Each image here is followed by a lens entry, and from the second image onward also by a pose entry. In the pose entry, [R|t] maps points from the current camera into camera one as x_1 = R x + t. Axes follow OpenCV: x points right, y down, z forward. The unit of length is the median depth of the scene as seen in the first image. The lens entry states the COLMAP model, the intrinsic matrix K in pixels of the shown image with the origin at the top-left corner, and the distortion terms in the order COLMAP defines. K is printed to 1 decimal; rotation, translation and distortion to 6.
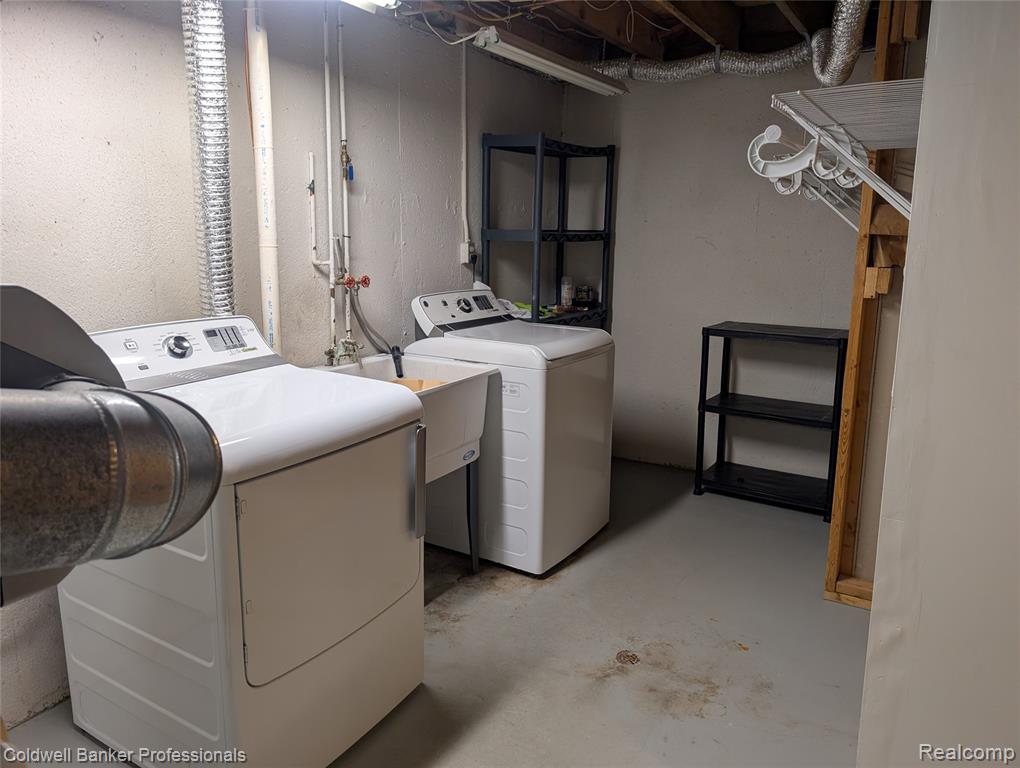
lens RADIAL K [[730.9, 0, 508.8], [0, 730.9, 375.7], [0, 0, 1]] dist [0.024619, -0.024562]
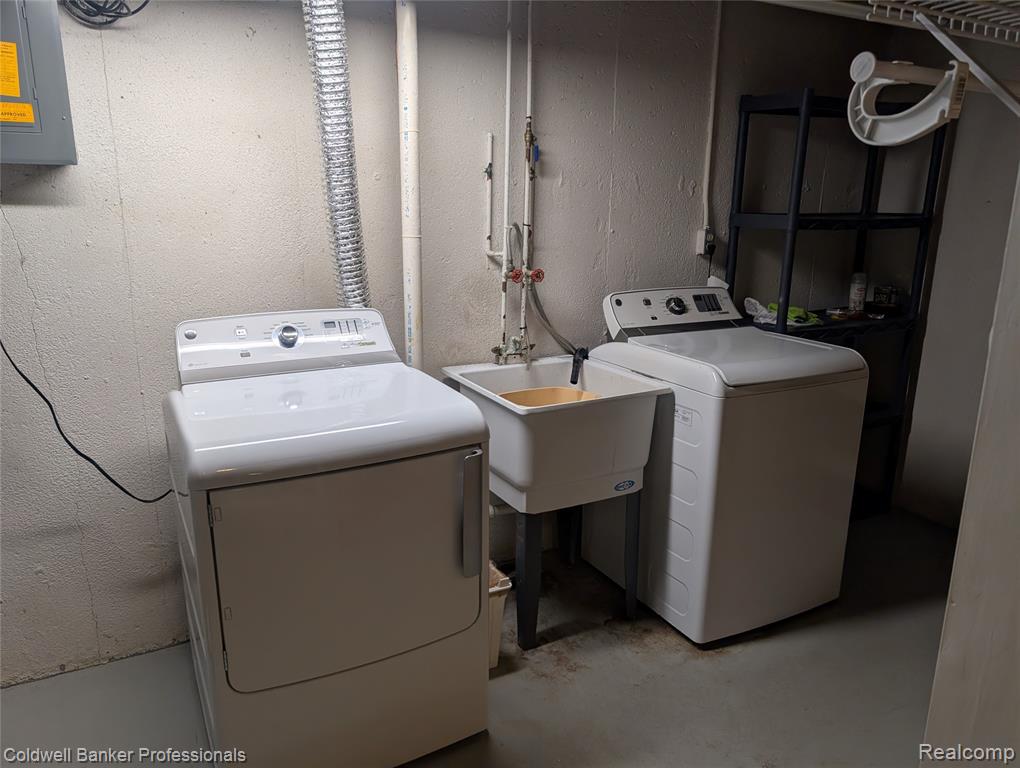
lens RADIAL K [[730.9, 0, 508.1], [0, 730.9, 393.2], [0, 0, 1]] dist [0.024619, -0.024562]
pose [[0.859667, 0.124528, -0.495444, 0.230491], [-0.096951, 0.991979, 0.081106, -0.051990], [0.501570, -0.021691, 0.864845, 0.190596]]
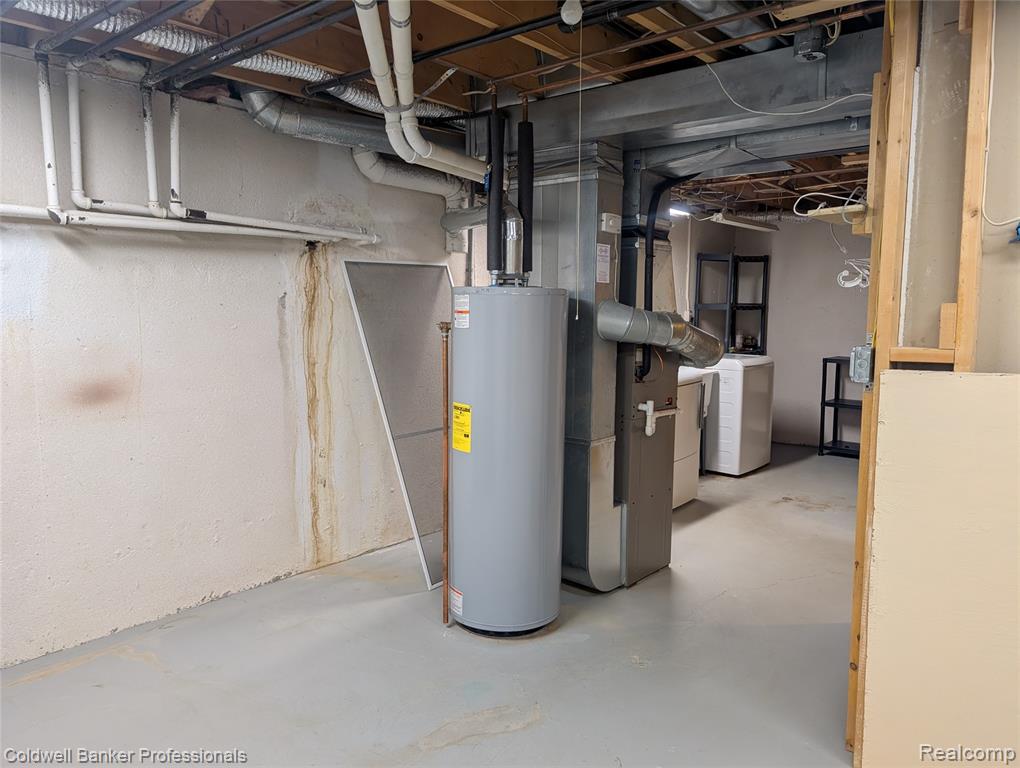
lens RADIAL K [[730.9, 0, 518.1], [0, 730.9, 384.1], [0, 0, 1]] dist [0.024619, -0.024562]
pose [[0.990271, 0.011952, -0.138635, -0.277060], [-0.023401, 0.996419, -0.081250, 0.201123], [0.137167, 0.083704, 0.987005, -1.072431]]
